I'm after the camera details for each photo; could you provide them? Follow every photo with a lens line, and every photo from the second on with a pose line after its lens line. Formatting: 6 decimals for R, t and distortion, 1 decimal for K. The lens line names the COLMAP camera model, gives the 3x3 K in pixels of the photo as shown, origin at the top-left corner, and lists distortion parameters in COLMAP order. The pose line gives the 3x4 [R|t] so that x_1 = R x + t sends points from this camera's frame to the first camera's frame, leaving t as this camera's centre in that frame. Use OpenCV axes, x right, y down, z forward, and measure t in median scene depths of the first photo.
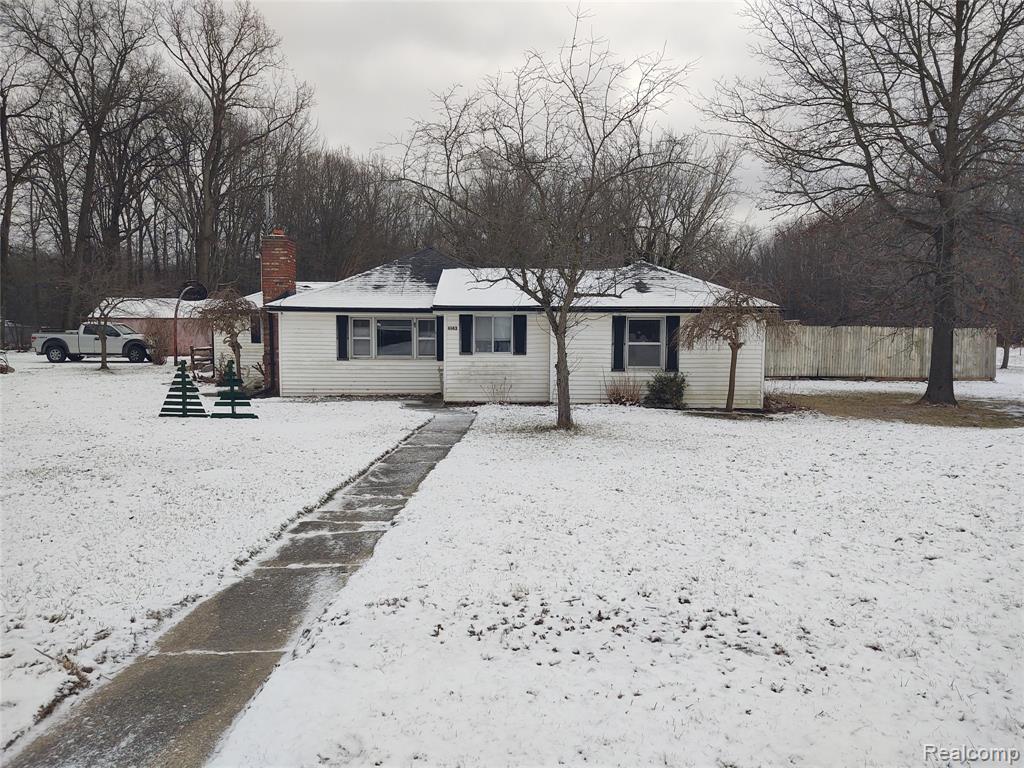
lens RADIAL K [[796.0, 0, 513.8], [0, 796.0, 383.4], [0, 0, 1]] dist [-0.002496, 0.031647]
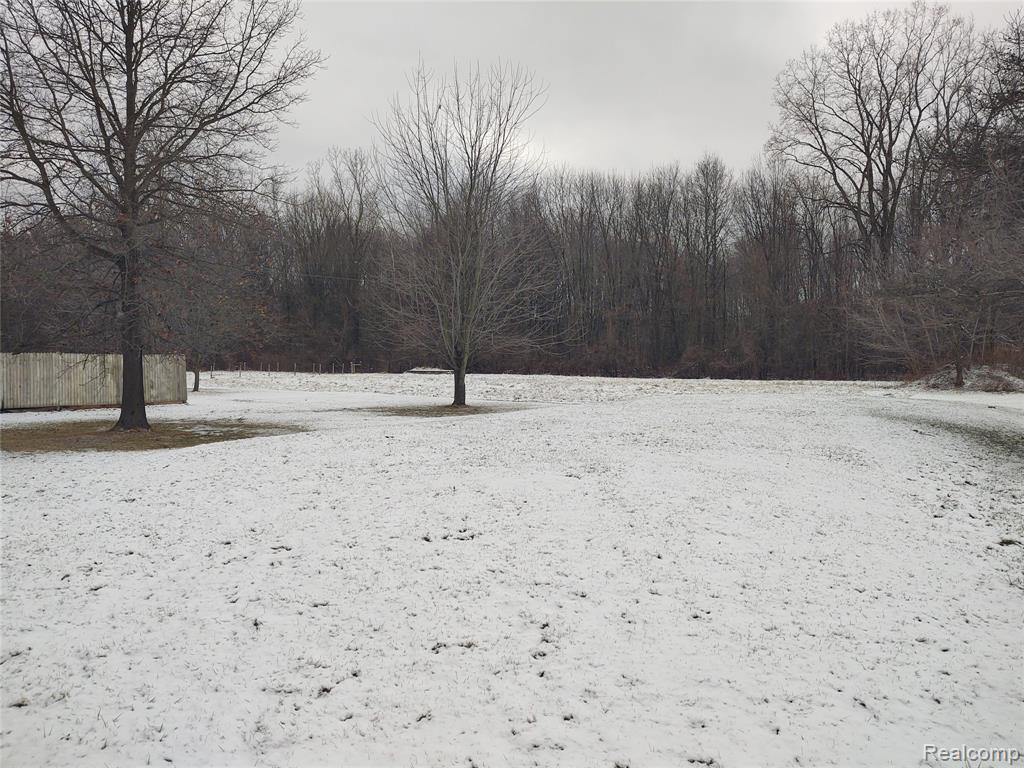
lens RADIAL K [[796.0, 0, 513.8], [0, 796.0, 383.4], [0, 0, 1]] dist [-0.002496, 0.031647]
pose [[0.601091, -0.034333, 0.798443, 0.013203], [0.060462, 0.998167, -0.002597, -0.000373], [-0.796890, 0.049836, 0.602065, -0.005933]]
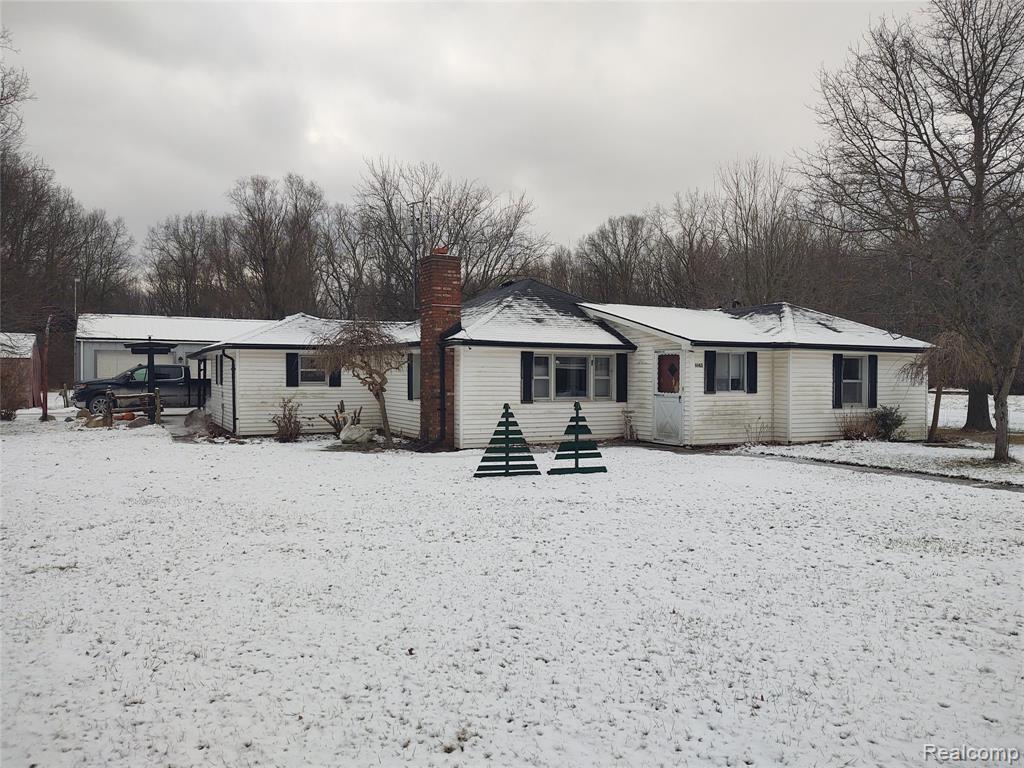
lens RADIAL K [[796.0, 0, 513.8], [0, 796.0, 383.4], [0, 0, 1]] dist [-0.002496, 0.031647]
pose [[0.908863, -0.007337, 0.417031, -0.599625], [0.031782, 0.998157, -0.051703, -0.006591], [-0.415883, 0.060245, 0.907421, 0.227082]]
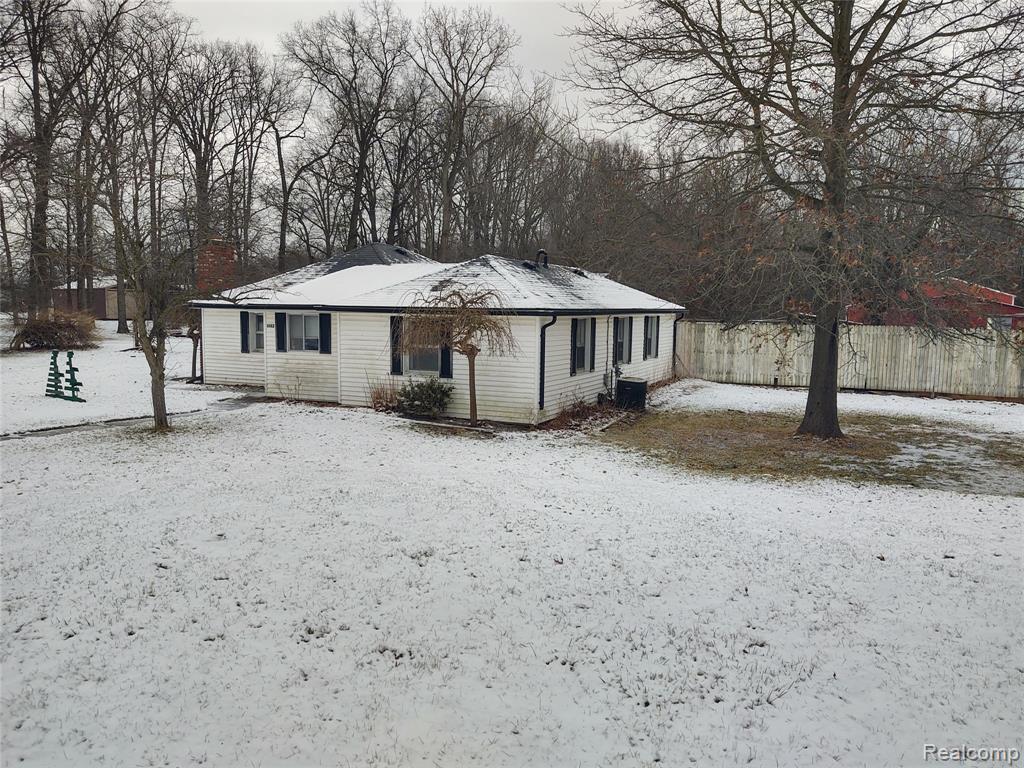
lens RADIAL K [[806.7, 0, 512.0], [0, 806.7, 384.0], [0, 0, 1]] dist [-0.086129, 0.000229]
pose [[0.897767, 0.048399, -0.437803, 0.601016], [-0.039433, 0.998785, 0.029553, -0.033781], [0.438701, -0.009268, 0.898585, 0.186574]]
